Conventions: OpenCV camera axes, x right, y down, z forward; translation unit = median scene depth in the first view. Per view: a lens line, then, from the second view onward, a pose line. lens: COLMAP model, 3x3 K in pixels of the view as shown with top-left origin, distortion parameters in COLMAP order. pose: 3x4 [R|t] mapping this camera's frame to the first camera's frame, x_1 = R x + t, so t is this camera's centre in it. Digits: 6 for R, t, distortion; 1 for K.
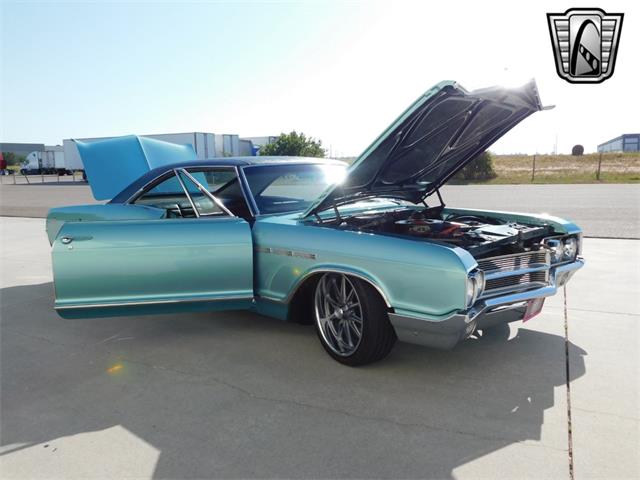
lens RADIAL K [[514.5, 0, 322.7], [0, 514.5, 233.4], [0, 0, 1]] dist [0.004157, -0.001824]
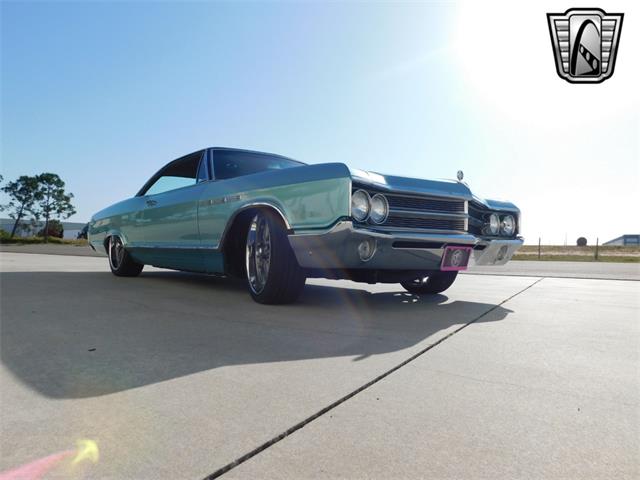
lens RADIAL K [[418.7, 0, 322.4], [0, 418.7, 235.6], [0, 0, 1]] dist [-0.069229, 0.051088]
pose [[0.992542, 0.037387, -0.116030, 0.026409], [-0.056200, 0.984963, -0.163368, 0.026104], [0.108177, 0.168670, 0.979718, 0.019260]]
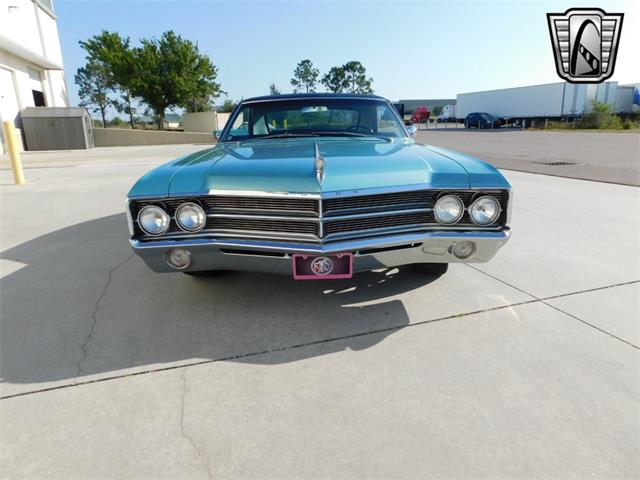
lens RADIAL K [[418.7, 0, 319.3], [0, 418.7, 234.7], [0, 0, 1]] dist [-0.069229, 0.051088]
pose [[0.682208, 0.189210, -0.706252, 0.092336], [-0.082124, 0.979653, 0.183128, -0.002820], [0.726531, -0.066931, 0.683866, 0.058582]]
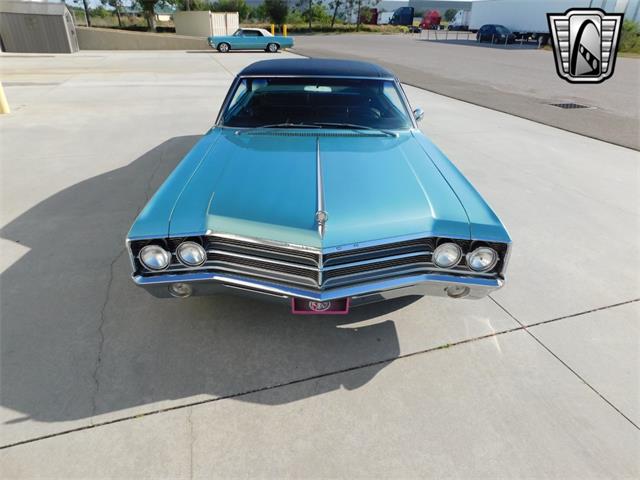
lens RADIAL K [[418.7, 0, 319.7], [0, 418.7, 235.1], [0, 0, 1]] dist [-0.069229, 0.051088]
pose [[0.678732, 0.362104, -0.638908, 0.086200], [-0.123688, 0.913926, 0.386575, -0.024030], [0.723896, -0.183355, 0.665099, 0.060344]]
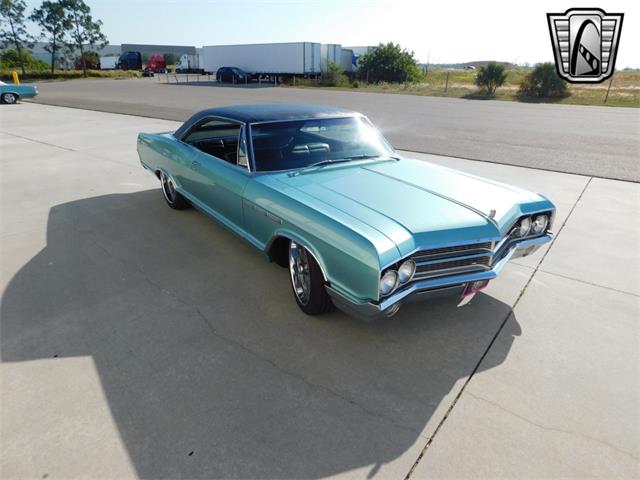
lens RADIAL K [[418.7, 0, 323.0], [0, 418.7, 234.8], [0, 0, 1]] dist [-0.069229, 0.051088]
pose [[0.976701, 0.107478, -0.185753, 0.026036], [-0.058431, 0.966034, 0.251720, -0.017298], [0.206499, -0.235002, 0.949807, 0.012616]]
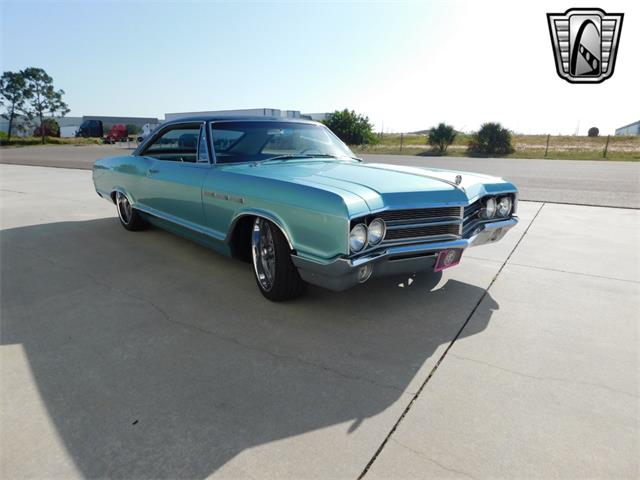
lens RADIAL K [[418.7, 0, 322.0], [0, 418.7, 234.5], [0, 0, 1]] dist [-0.069229, 0.051088]
pose [[0.992095, 0.050366, -0.114938, 0.026482], [-0.039323, 0.994565, 0.096402, 0.002438], [0.119169, -0.091121, 0.988684, 0.013872]]
